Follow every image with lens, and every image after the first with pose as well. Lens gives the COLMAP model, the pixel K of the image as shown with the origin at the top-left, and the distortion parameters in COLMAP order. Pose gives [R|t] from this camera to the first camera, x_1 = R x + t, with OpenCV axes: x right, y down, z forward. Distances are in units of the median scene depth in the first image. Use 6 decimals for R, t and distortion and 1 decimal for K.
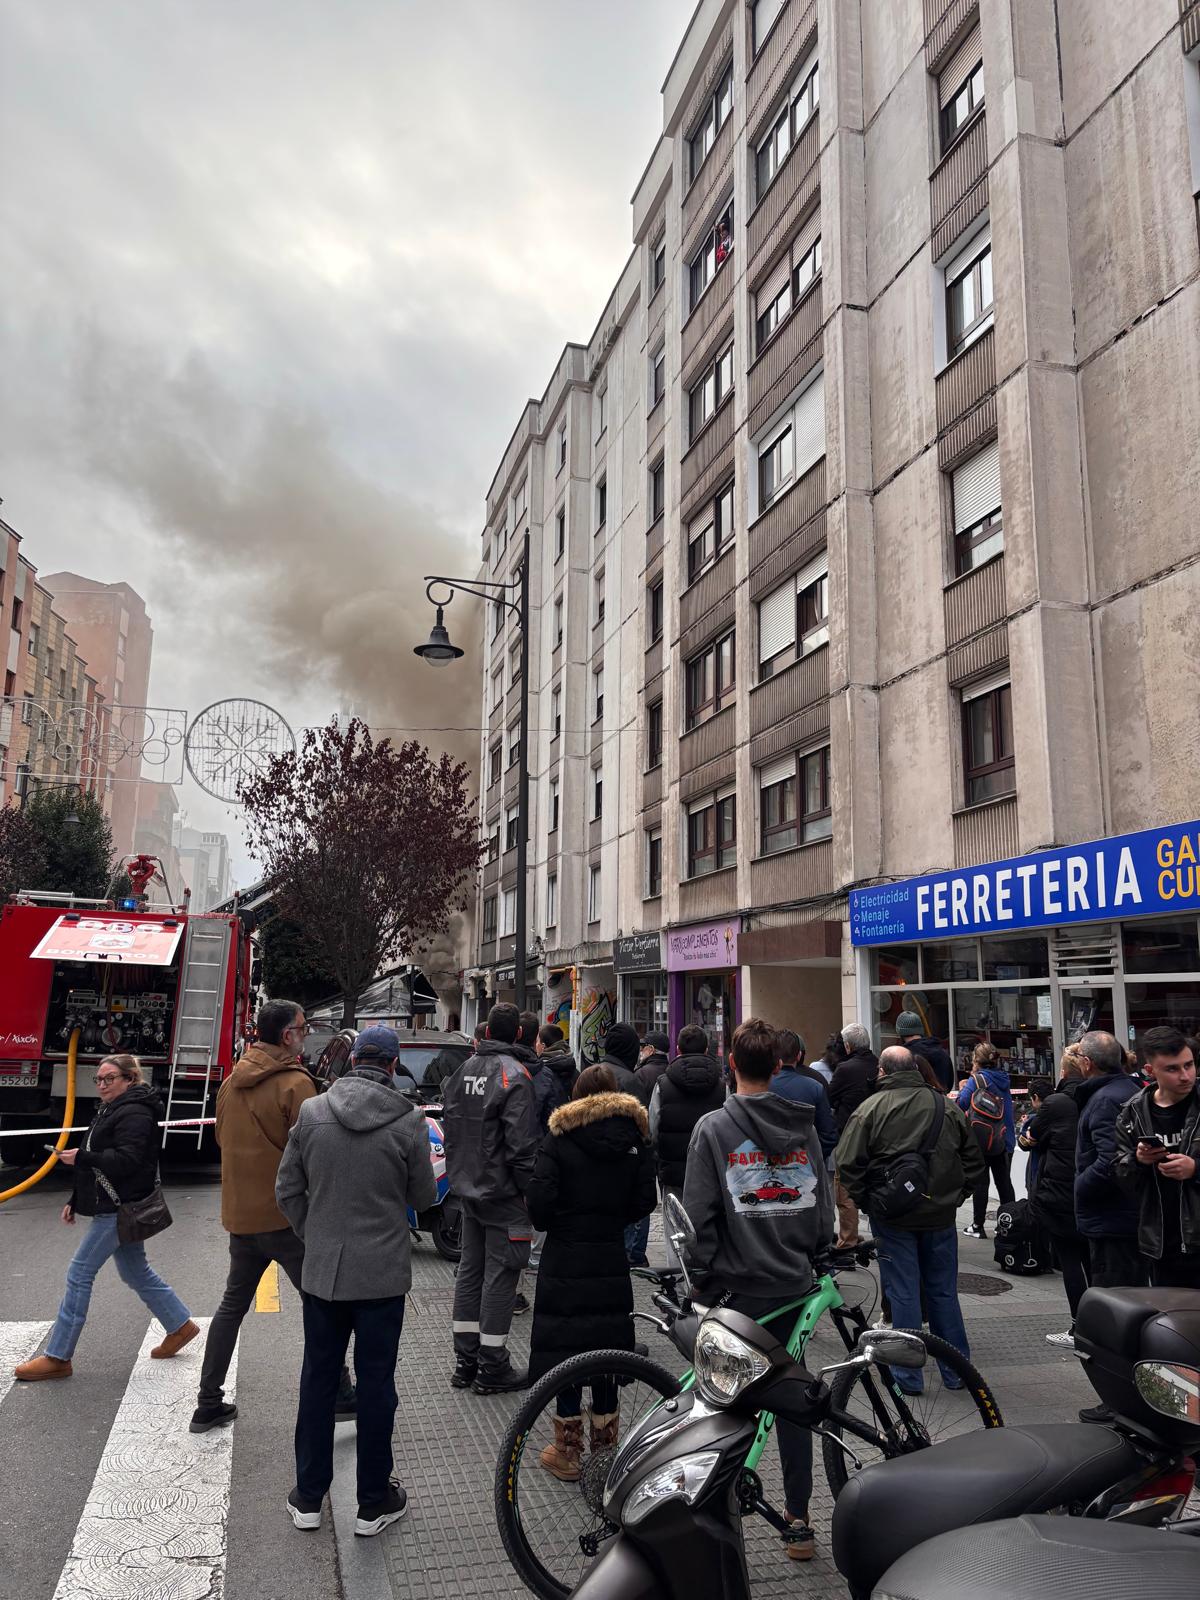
lens RADIAL K [[1217.2, 0, 593.1], [0, 1217.2, 797.1], [0, 0, 1]] dist [0.078519, -0.095731]
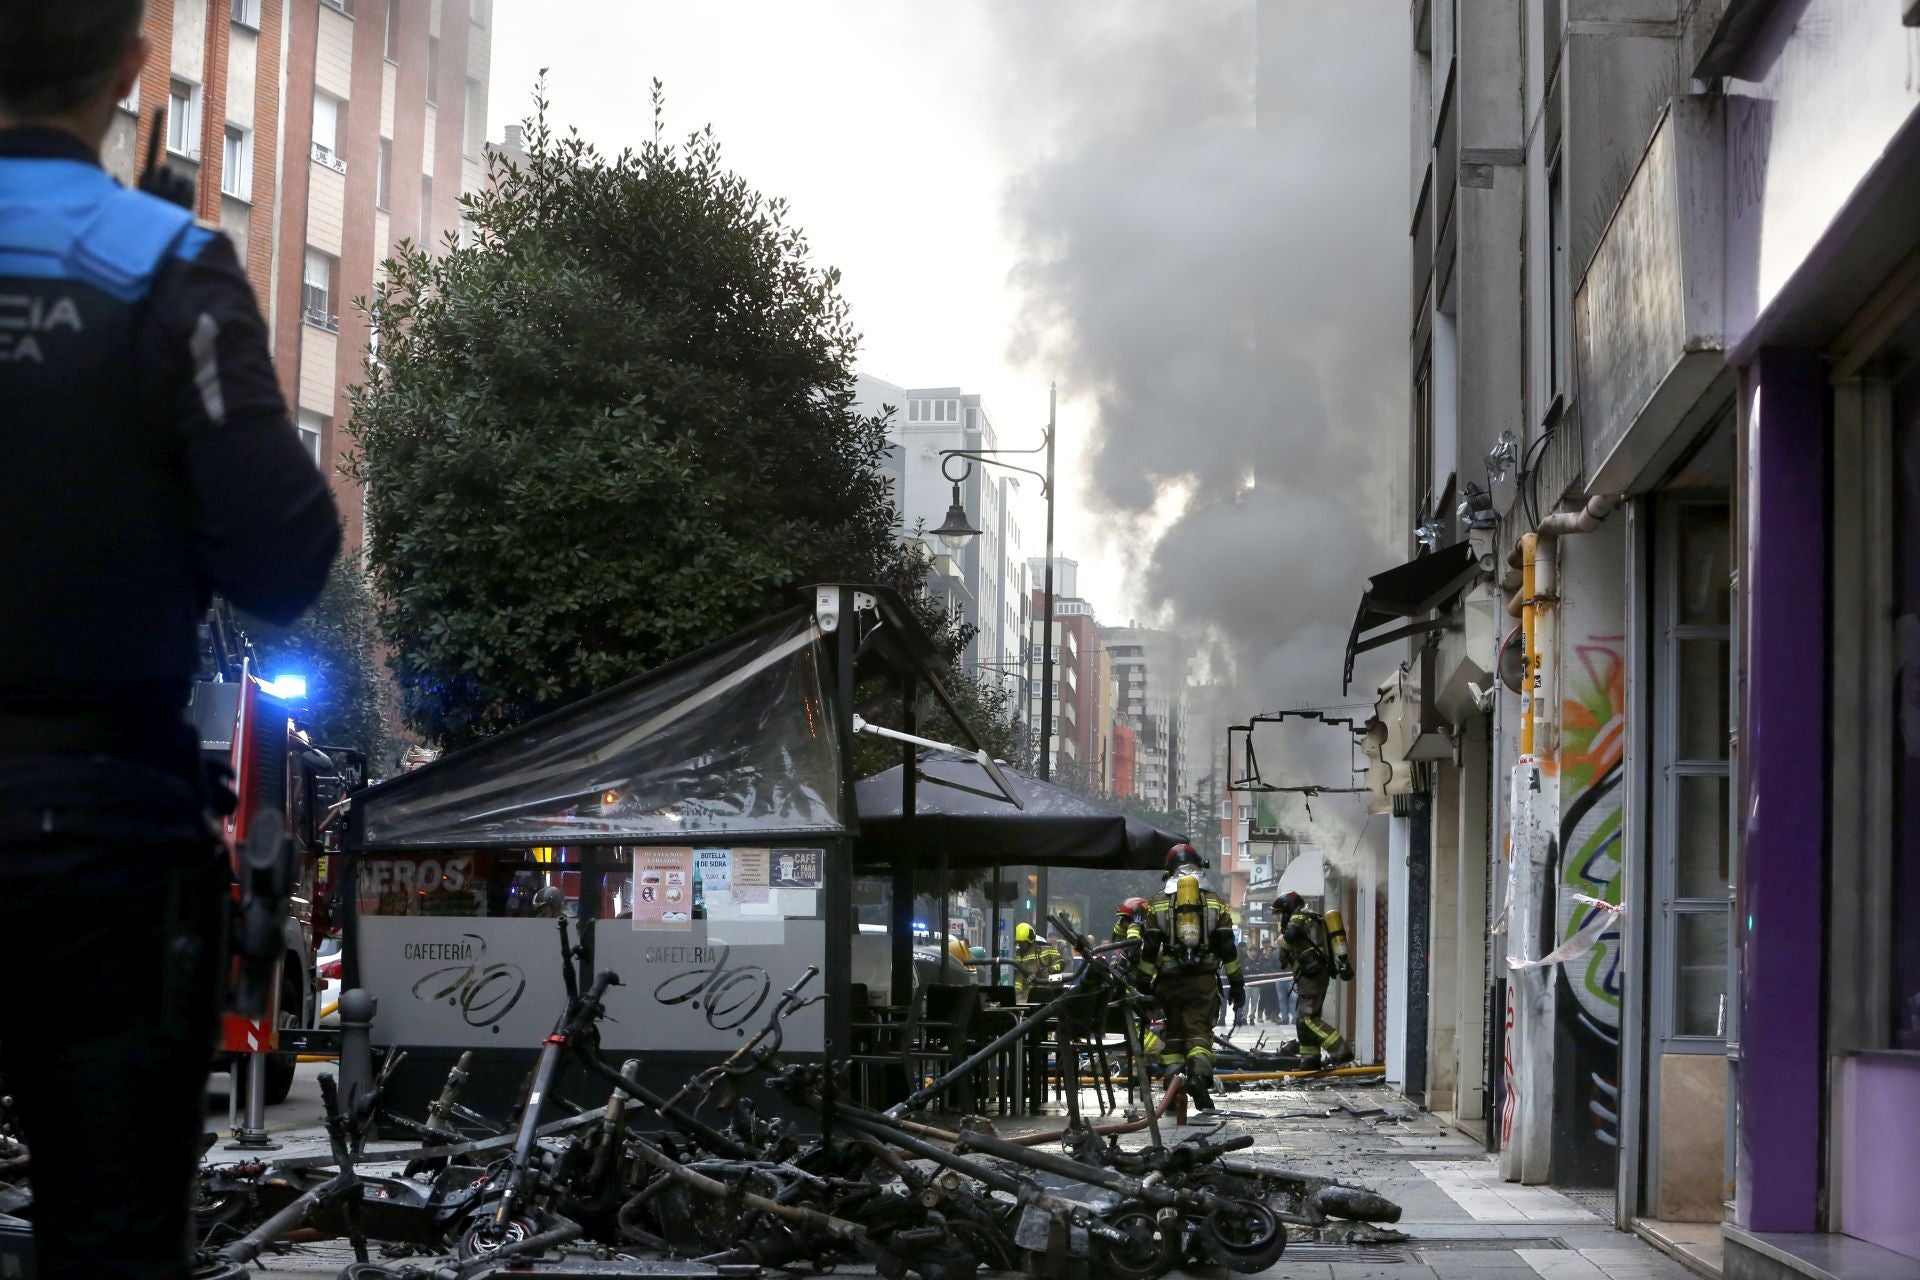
lens RADIAL K [[4026.5, 0, 956.9], [0, 4026.5, 702.7], [0, 0, 1]] dist [-0.315692, -0.115766]
pose [[0.946963, -0.018406, -0.320814, 0.166463], [0.050876, 0.994354, 0.093124, 0.178821], [0.317289, -0.104507, 0.942553, 0.691249]]
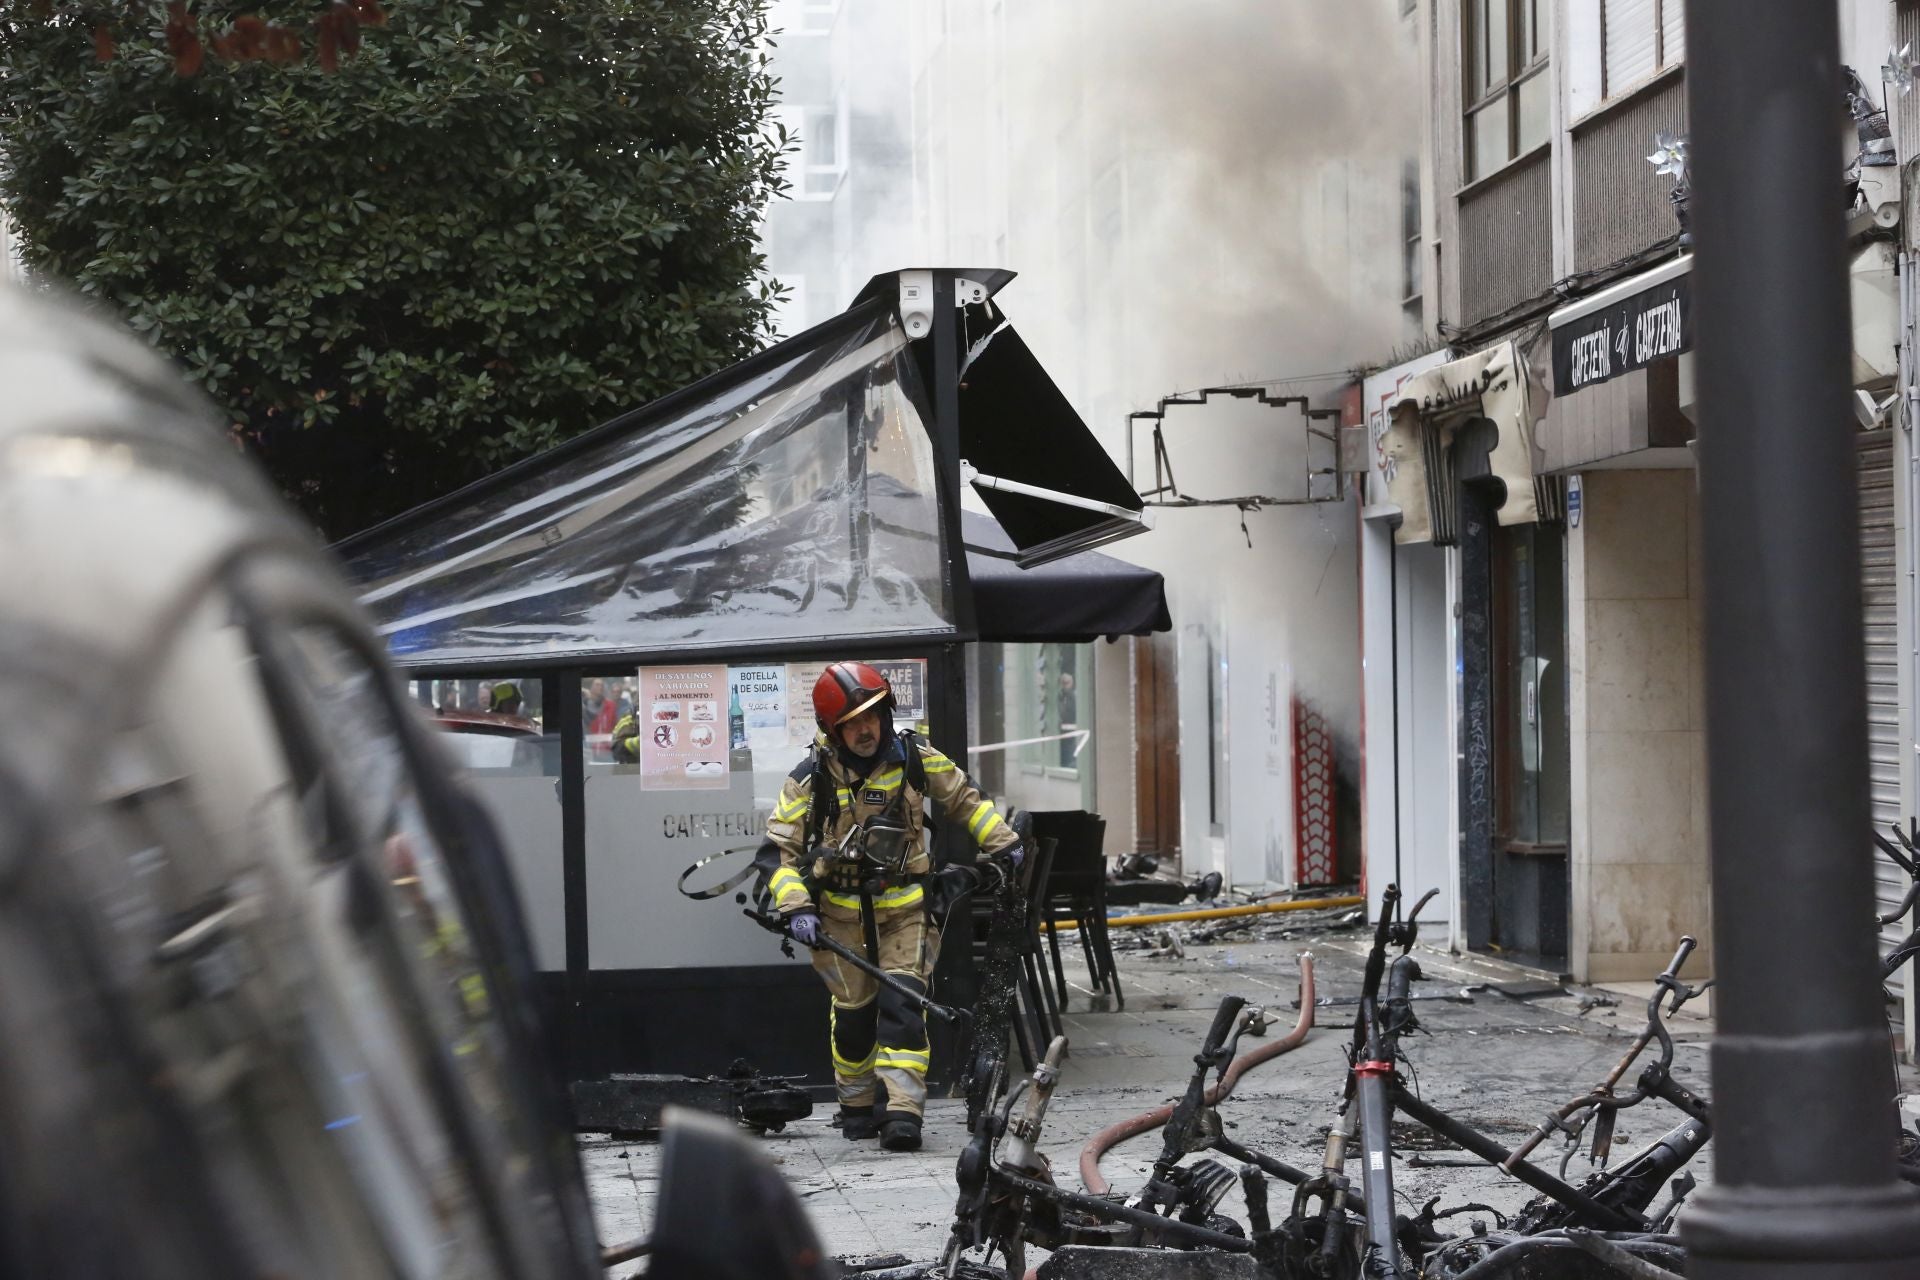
lens RADIAL K [[5875.1, 0, 981.0], [0, 5875.1, 643.7], [0, 0, 1]] dist [0.039234, 1.039113]
pose [[0.982778, -0.030679, -0.182227, -0.043411], [0.060369, 0.985319, 0.159691, 0.137119], [0.174653, -0.167942, 0.970202, 0.654589]]
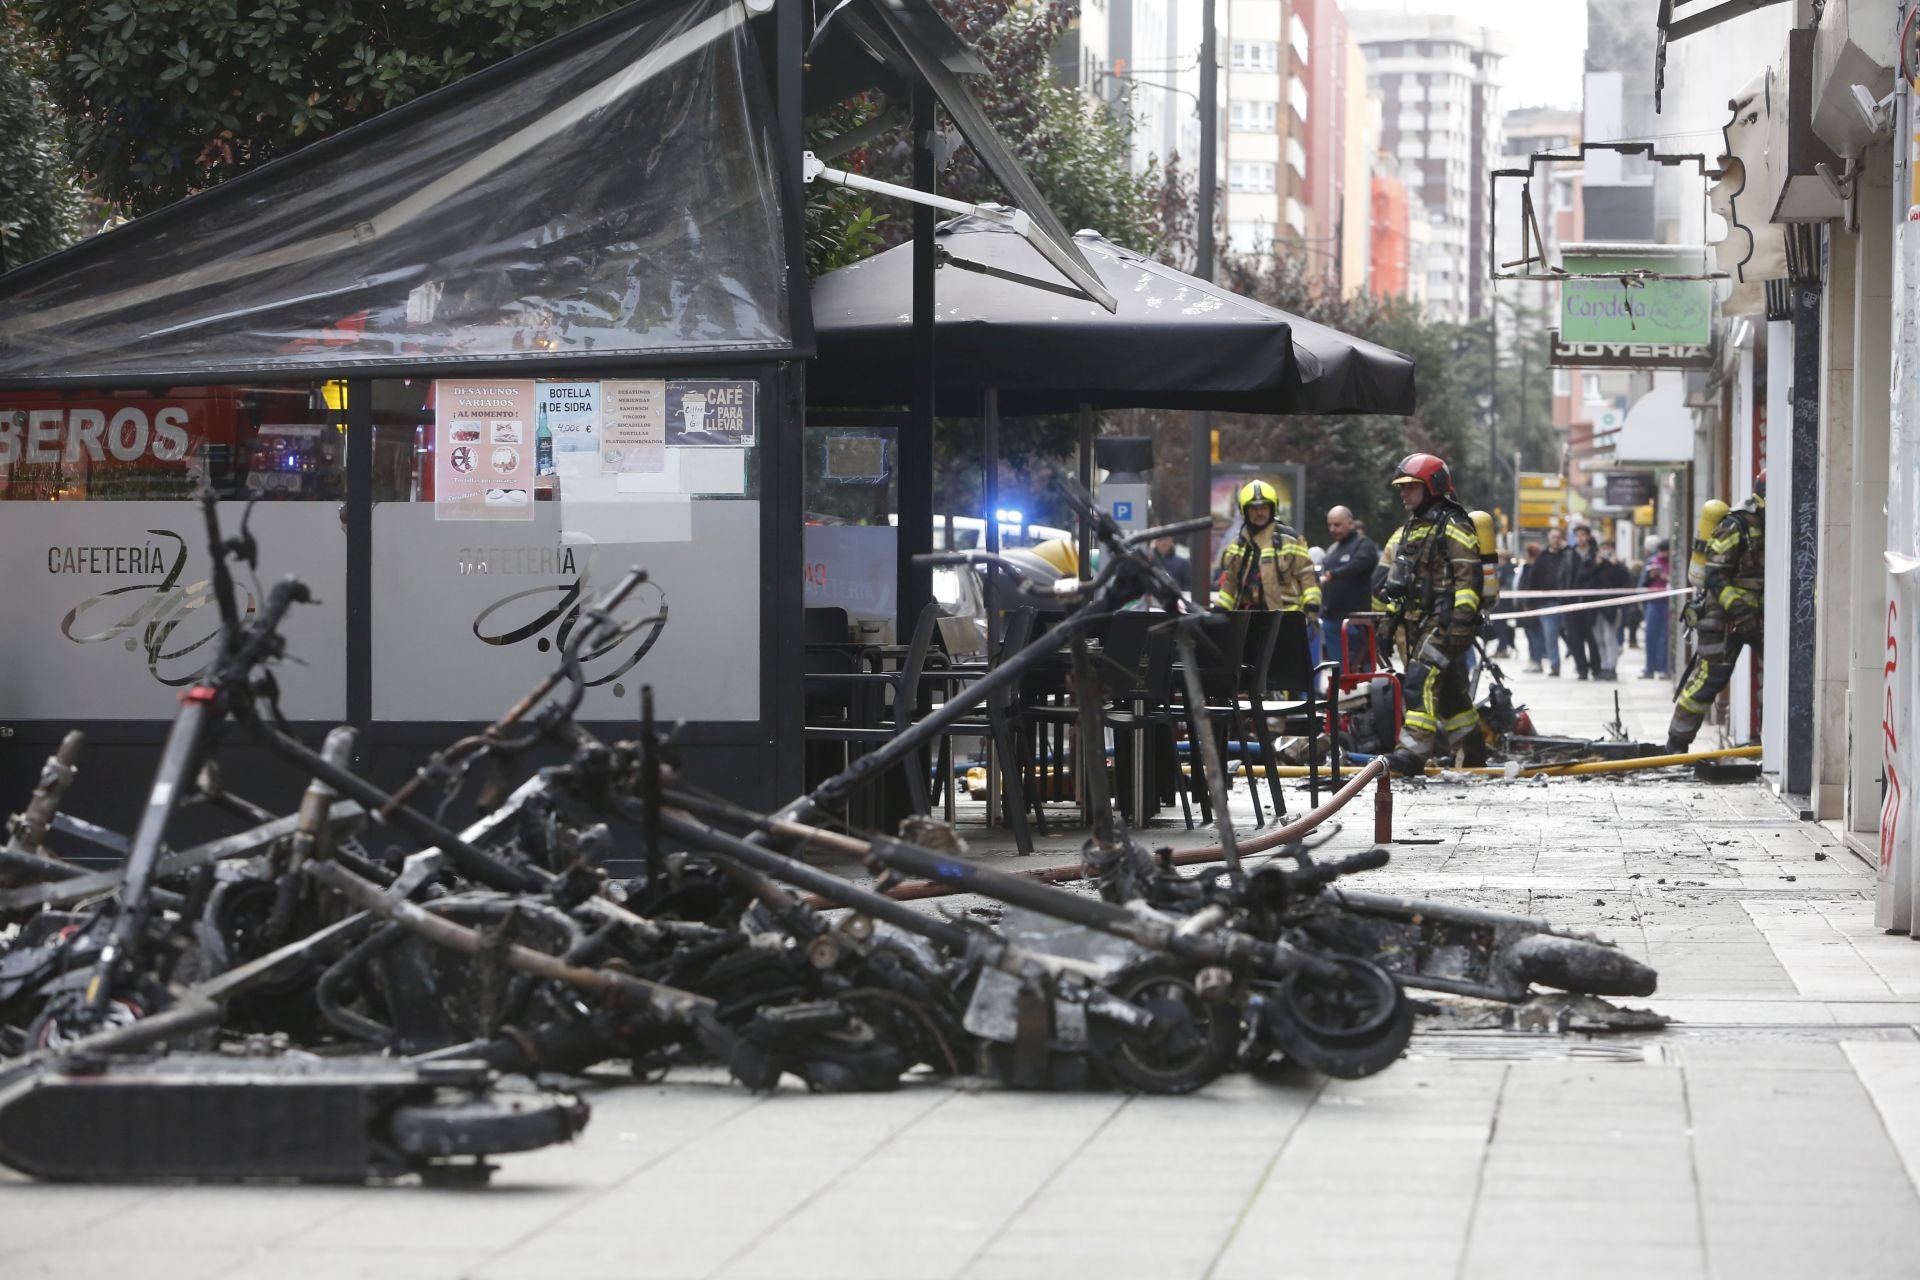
lens RADIAL K [[6821.9, 0, 966.5], [0, 6821.9, 636.4], [0, 0, 1]] dist [0.199779, 1.301349]
pose [[0.939759, -0.002726, -0.341826, 0.192704], [0.062327, 0.984572, 0.163502, 0.181634], [0.336107, -0.174957, 0.925431, 0.691777]]
